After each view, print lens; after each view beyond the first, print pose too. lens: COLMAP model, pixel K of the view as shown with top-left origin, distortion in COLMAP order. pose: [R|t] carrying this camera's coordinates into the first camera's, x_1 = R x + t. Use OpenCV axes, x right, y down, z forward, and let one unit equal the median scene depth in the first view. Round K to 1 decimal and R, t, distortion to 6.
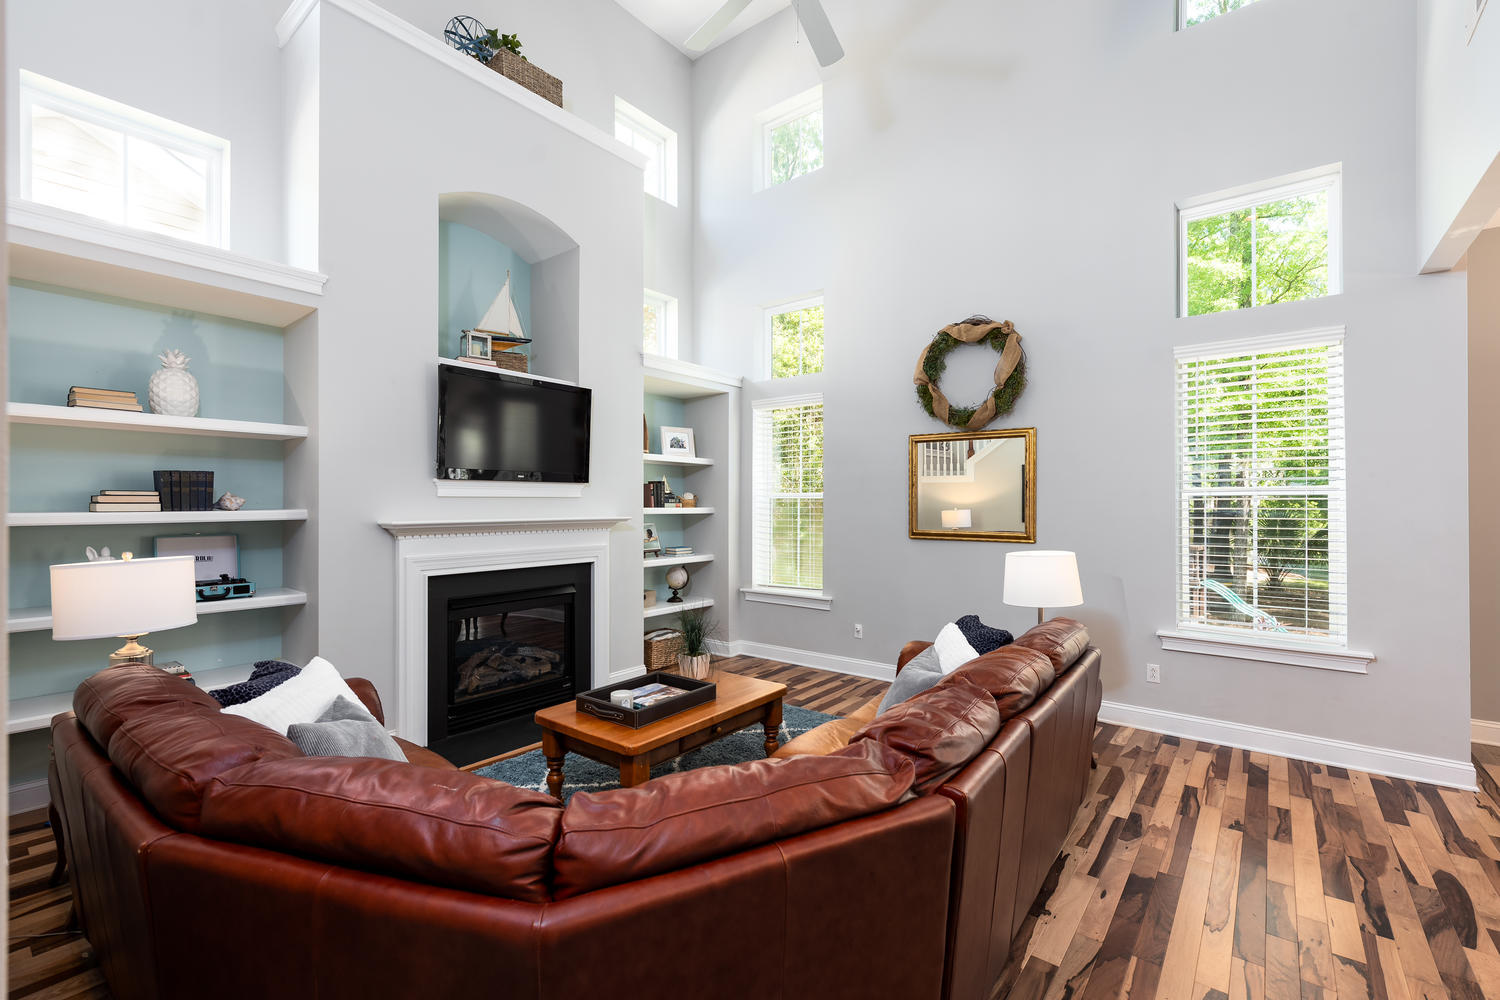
lens RADIAL K [[649.0, 0, 750.0], [0, 649.0, 500.0], [0, 0, 1]] dist [0.013501, 0.000041]
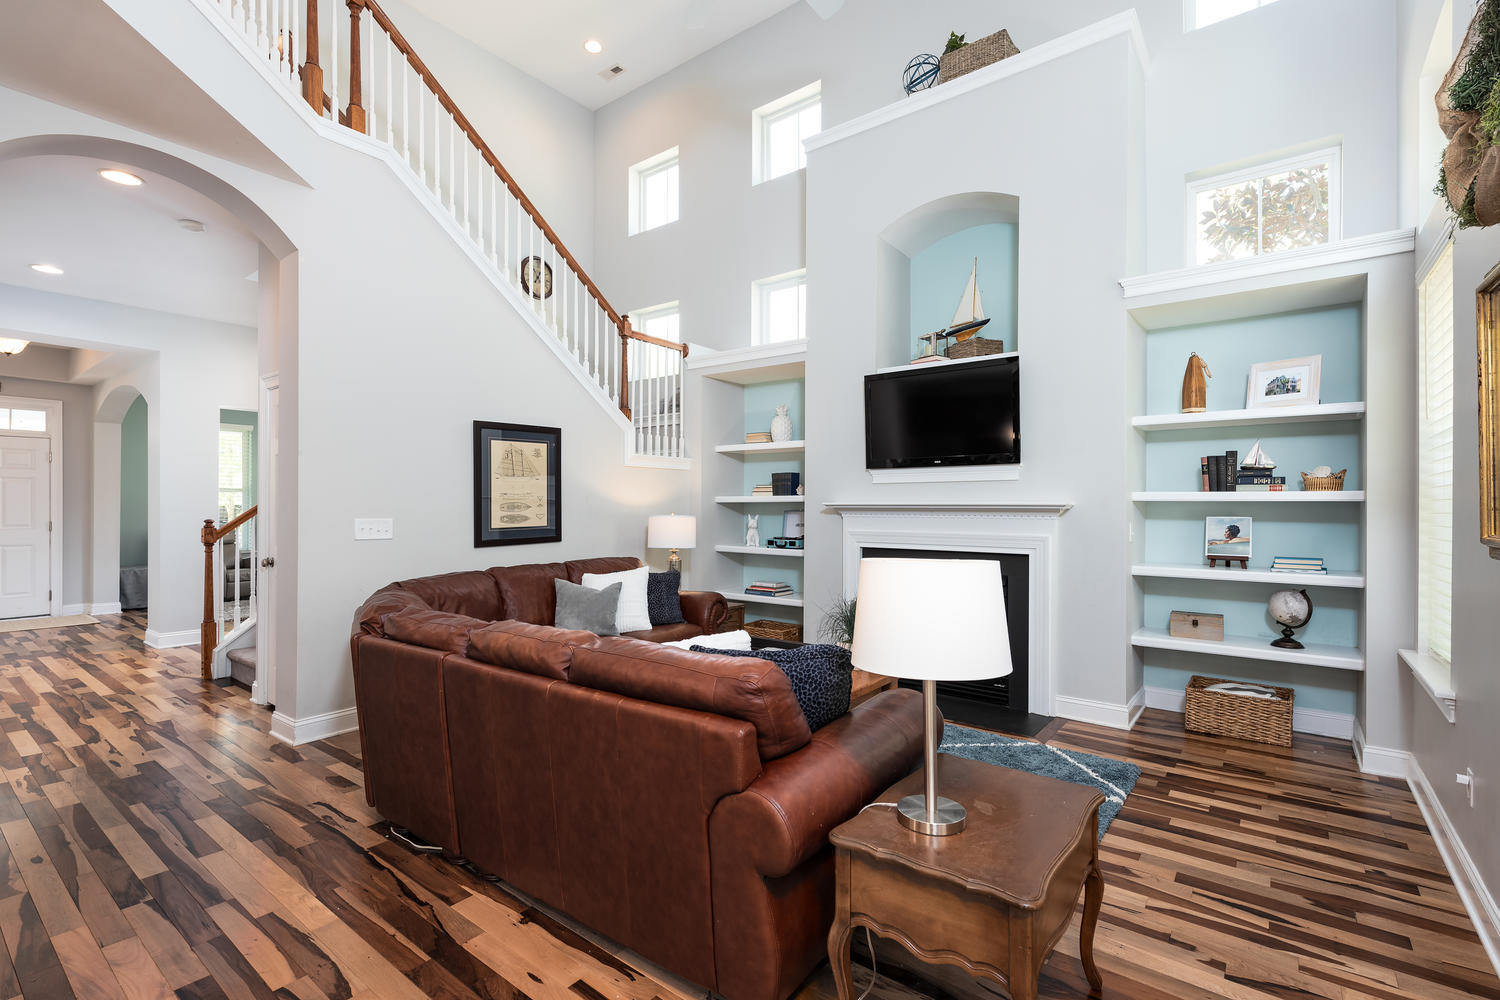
lens RADIAL K [[686.9, 0, 750.0], [0, 686.9, 500.0], [0, 0, 1]] dist [0.014461, 0.000074]
pose [[0.013099, -0.006910, -0.999890, 0.742194], [0.003643, 0.999970, -0.006863, 0.031409], [0.999908, -0.003552, 0.013124, 0.683716]]
